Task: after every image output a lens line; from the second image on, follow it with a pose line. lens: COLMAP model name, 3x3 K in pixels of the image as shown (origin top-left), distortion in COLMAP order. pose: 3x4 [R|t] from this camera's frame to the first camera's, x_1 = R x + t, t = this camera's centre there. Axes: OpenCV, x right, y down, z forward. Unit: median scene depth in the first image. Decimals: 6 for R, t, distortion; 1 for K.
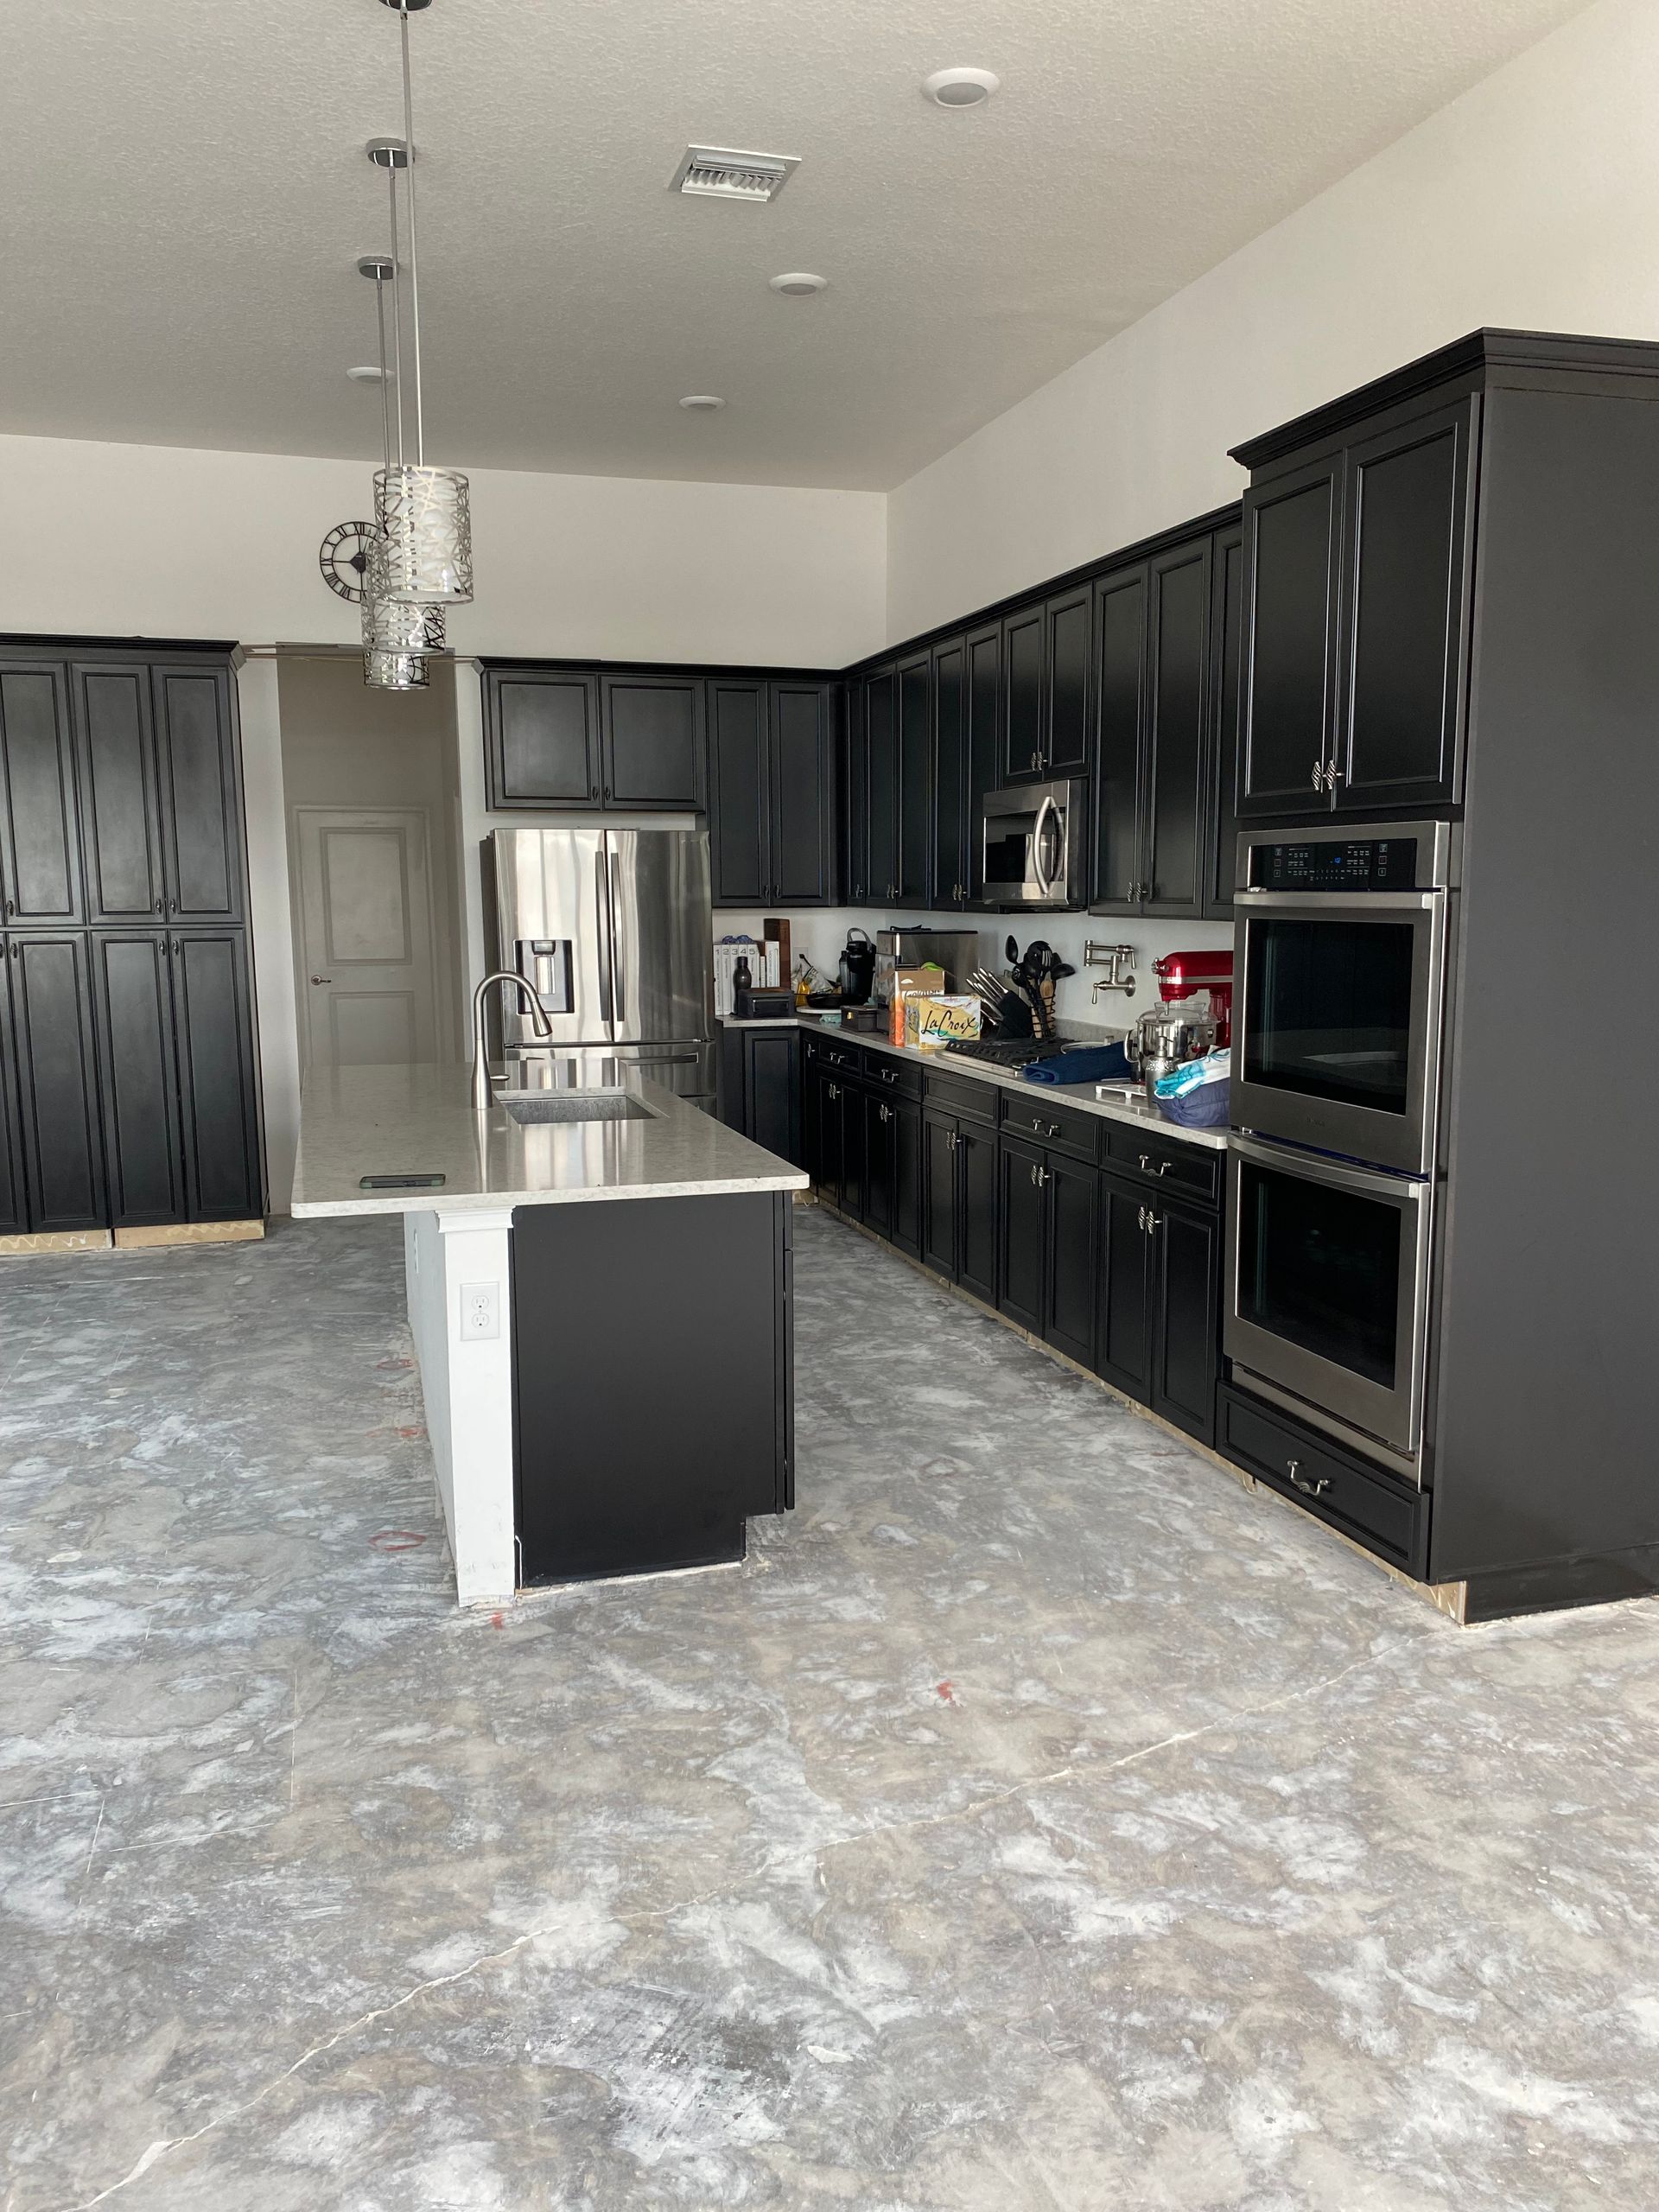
lens RADIAL K [[1684.6, 0, 833.6], [0, 1684.6, 1118.7], [0, 0, 1]] dist [0.015646, -0.007897]
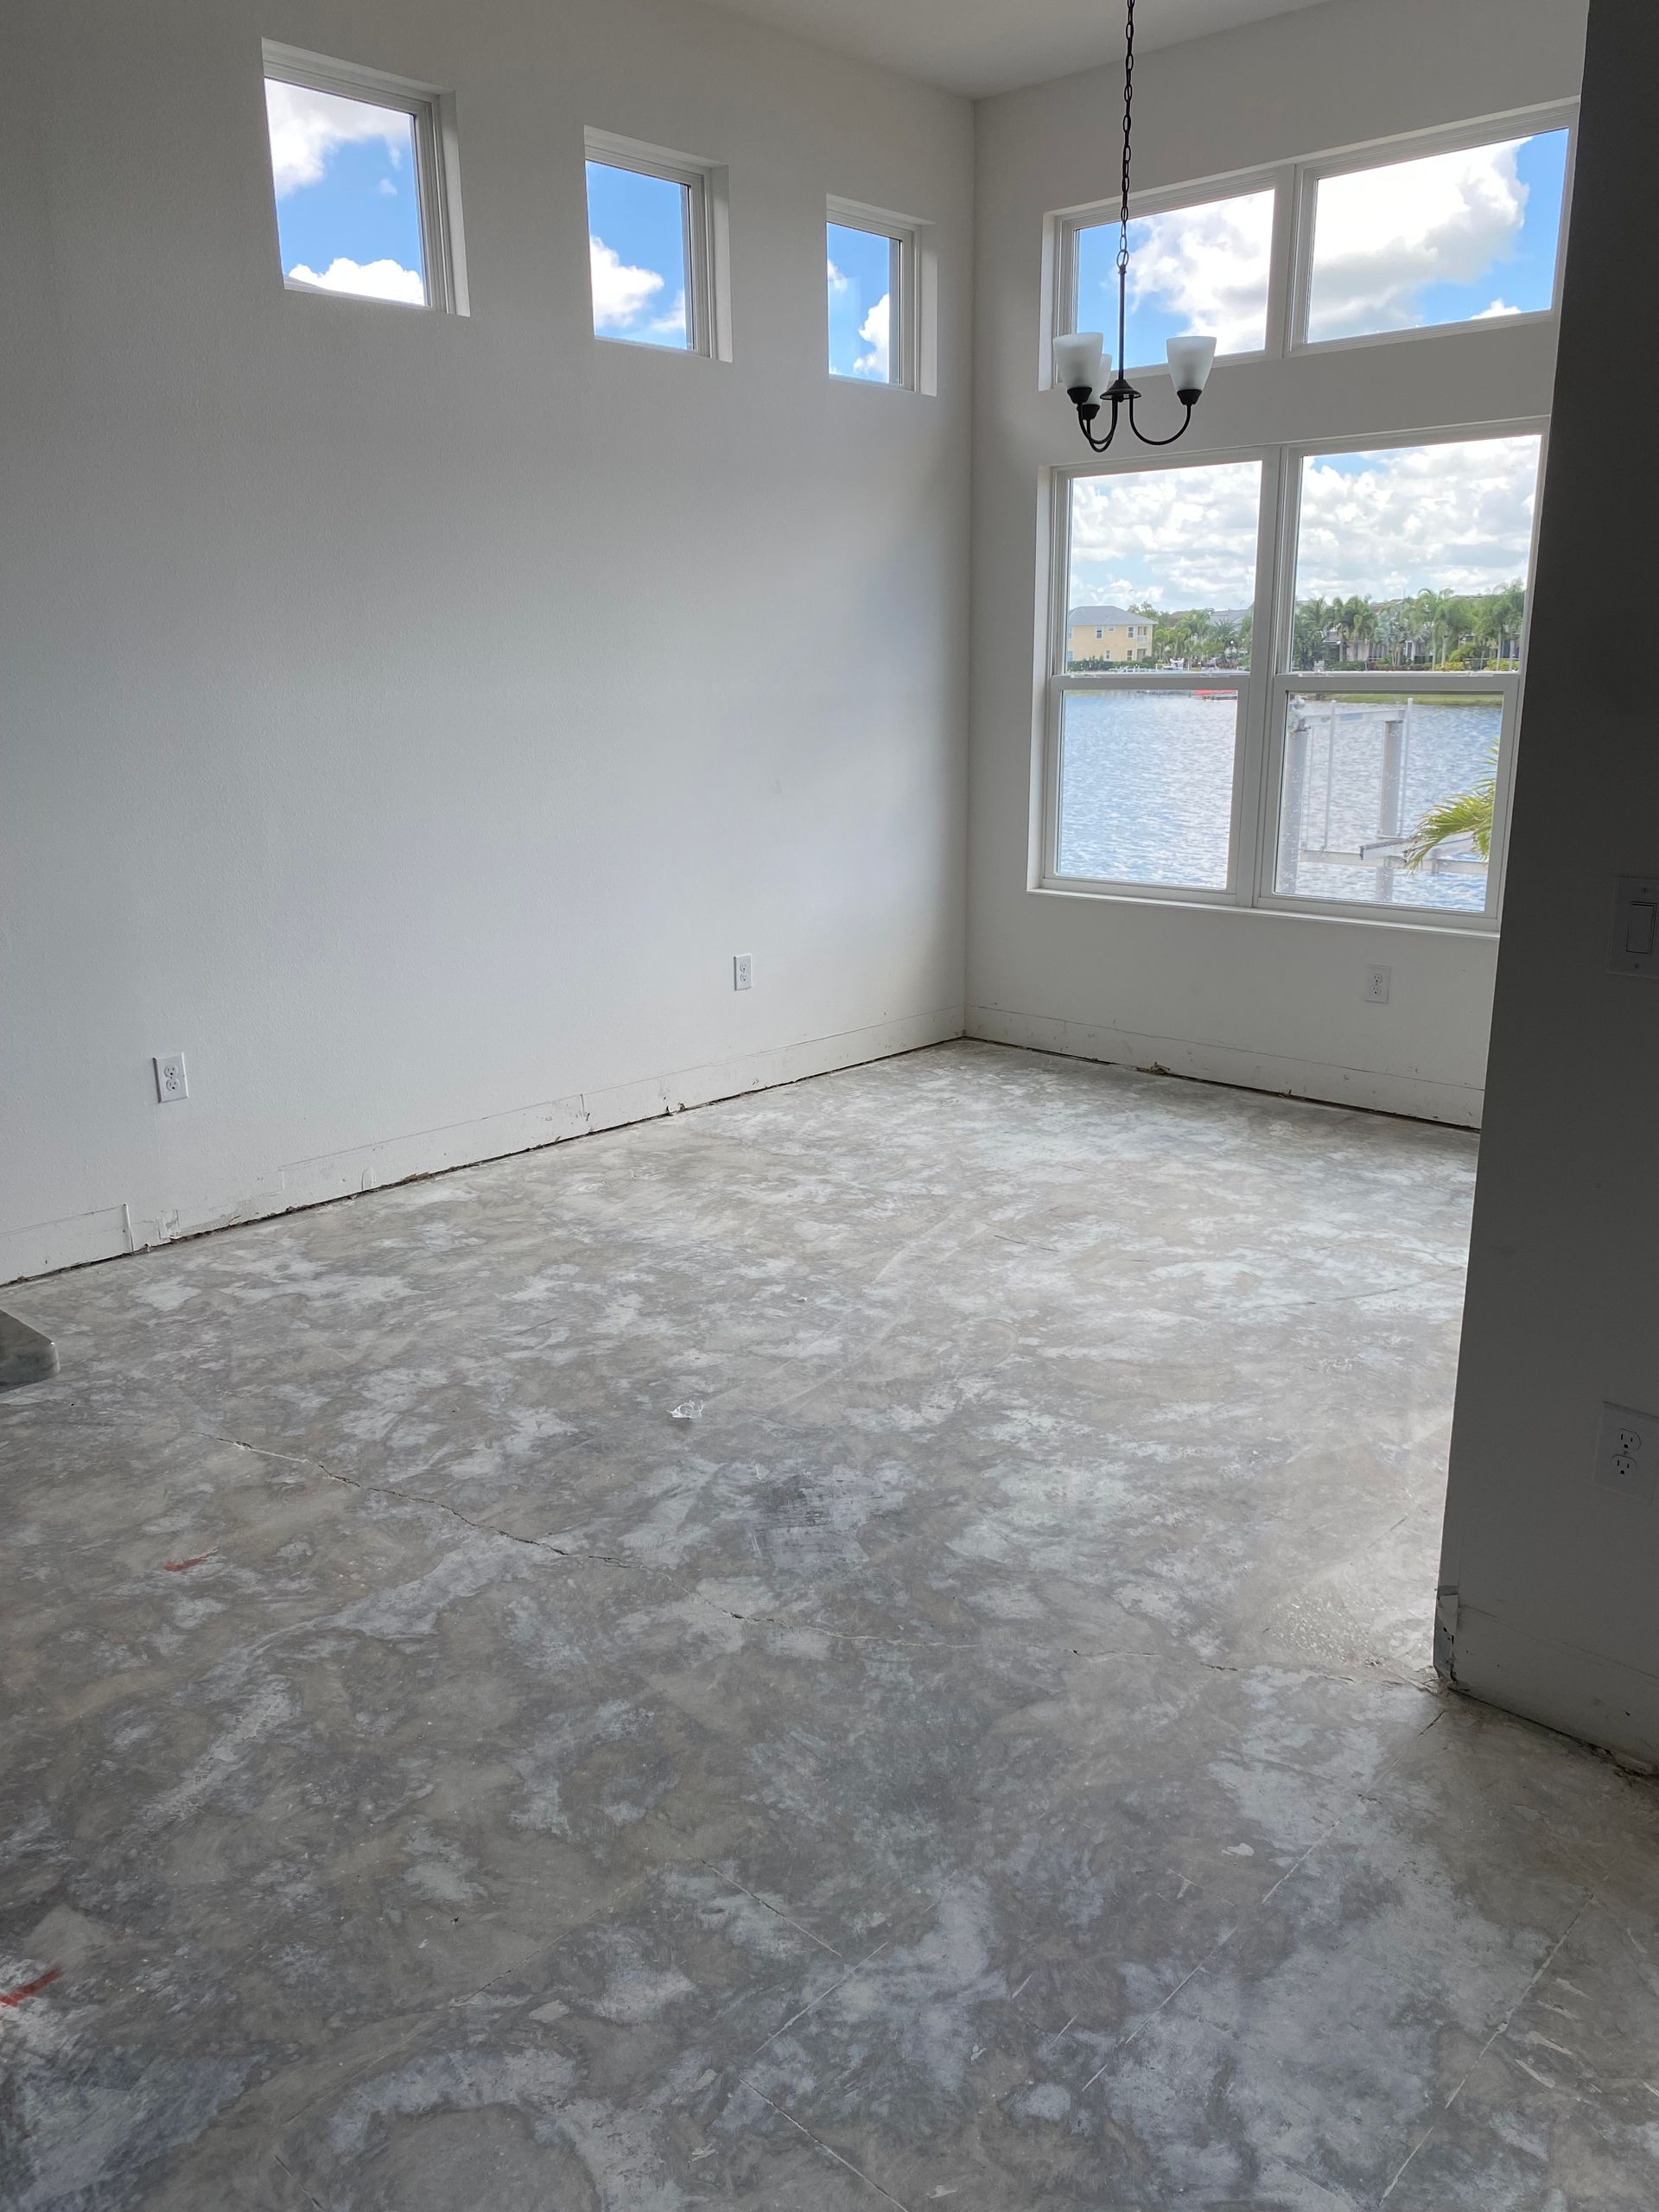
lens RADIAL K [[1684.6, 0, 831.5], [0, 1684.6, 1107.7], [0, 0, 1]] dist [0.015646, -0.007897]
pose [[-0.496862, -0.211663, 0.841622, -0.871071], [0.132294, 0.939992, 0.314504, -0.140181], [-0.857687, 0.267606, -0.439045, 1.099427]]
